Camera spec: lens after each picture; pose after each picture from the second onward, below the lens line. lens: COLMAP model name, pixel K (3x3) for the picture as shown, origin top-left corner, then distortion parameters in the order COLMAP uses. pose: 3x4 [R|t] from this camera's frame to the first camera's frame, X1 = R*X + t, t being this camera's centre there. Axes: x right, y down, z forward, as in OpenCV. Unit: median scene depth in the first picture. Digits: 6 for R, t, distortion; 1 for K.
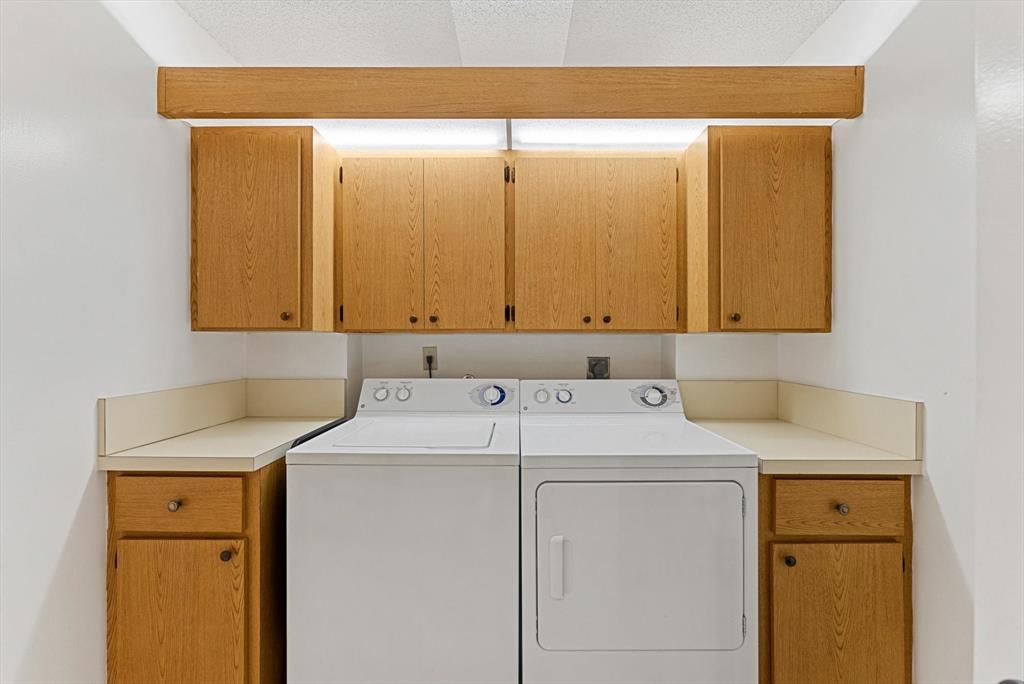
lens RADIAL K [[413.7, 0, 515.6], [0, 413.7, 340.0], [0, 0, 1]] dist [0.000364, -0.000515]
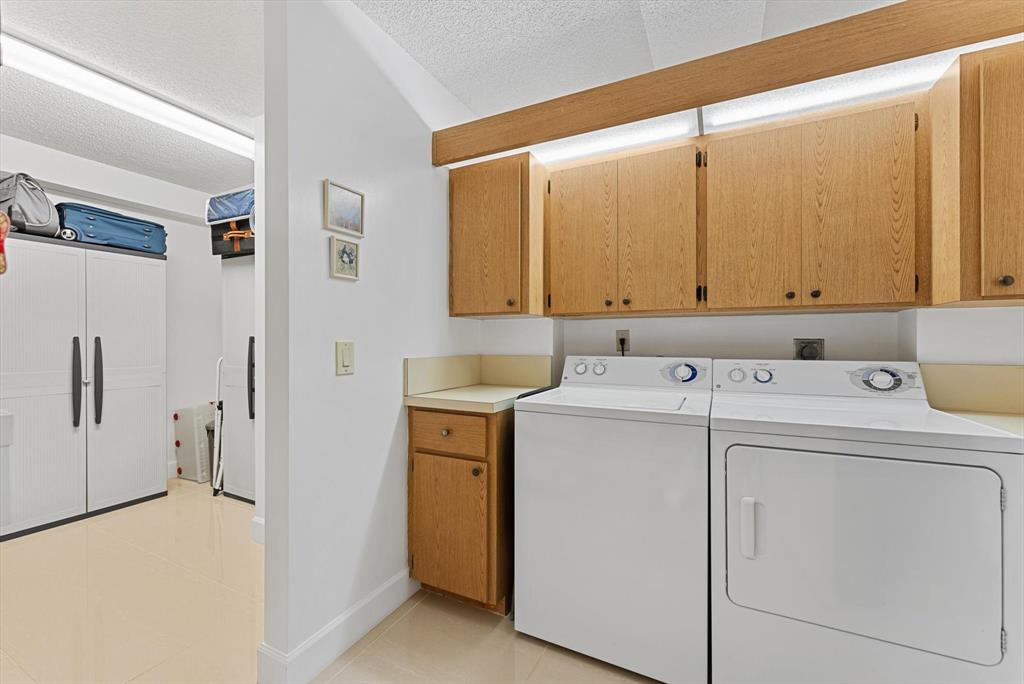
lens RADIAL K [[413.7, 0, 511.9], [0, 413.7, 343.6], [0, 0, 1]] dist [0.000364, -0.000515]
pose [[0.896464, 0.001170, -0.443116, 0.021708], [-0.000360, 0.999998, 0.001911, 0.066238], [0.443117, -0.001554, 0.896462, -0.154642]]
